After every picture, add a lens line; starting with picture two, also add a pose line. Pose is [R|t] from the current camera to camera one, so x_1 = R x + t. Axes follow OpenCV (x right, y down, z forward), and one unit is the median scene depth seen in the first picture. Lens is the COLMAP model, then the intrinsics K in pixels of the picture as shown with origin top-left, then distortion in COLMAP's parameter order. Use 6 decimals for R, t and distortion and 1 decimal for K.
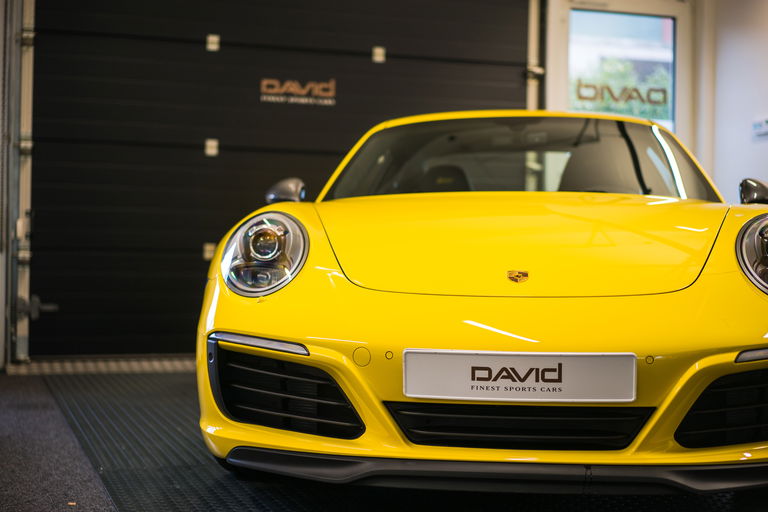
lens RADIAL K [[1177.0, 0, 384.0], [0, 1177.0, 256.0], [0, 0, 1]] dist [0.011269, -0.034552]
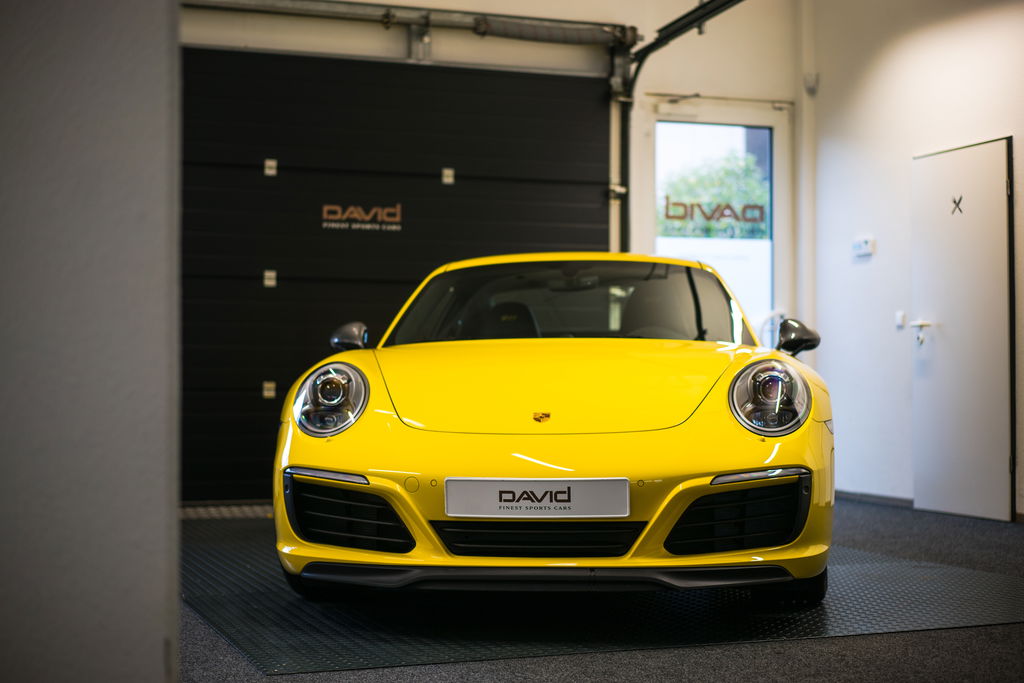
lens RADIAL K [[1569.4, 0, 512.0], [0, 1569.4, 341.5], [0, 0, 1]] dist [0.011269, -0.034552]
pose [[0.999754, -0.011514, 0.018976, 0.047666], [0.011986, 0.999617, -0.024962, -0.018321], [-0.018681, 0.025184, 0.999508, -0.544430]]
